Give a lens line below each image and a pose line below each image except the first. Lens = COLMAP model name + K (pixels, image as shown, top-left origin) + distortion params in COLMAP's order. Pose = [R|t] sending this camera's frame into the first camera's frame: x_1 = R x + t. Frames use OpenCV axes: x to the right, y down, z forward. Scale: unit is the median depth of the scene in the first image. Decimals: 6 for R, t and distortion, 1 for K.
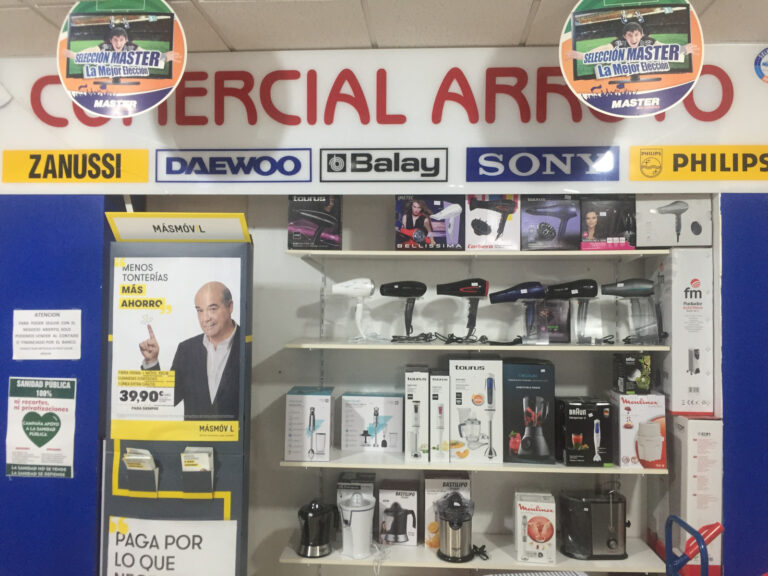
lens RADIAL K [[660.8, 0, 387.6], [0, 660.8, 288.1], [0, 0, 1]] dist [0.070690, -0.069880]
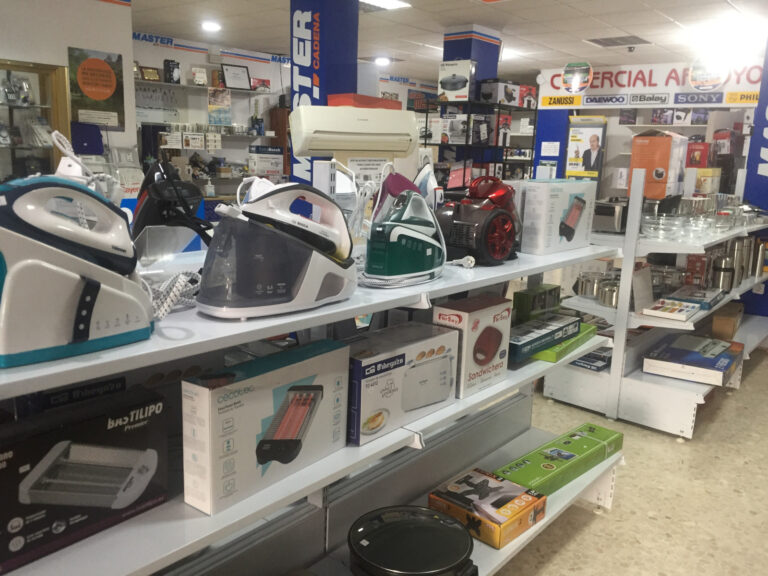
lens RADIAL K [[660.8, 0, 387.3], [0, 660.8, 287.7], [0, 0, 1]] dist [0.070690, -0.069880]
pose [[0.815748, 0.140587, -0.561062, 0.956702], [-0.012414, 0.974044, 0.226020, -0.002554], [0.578274, -0.177410, 0.796320, -2.669230]]
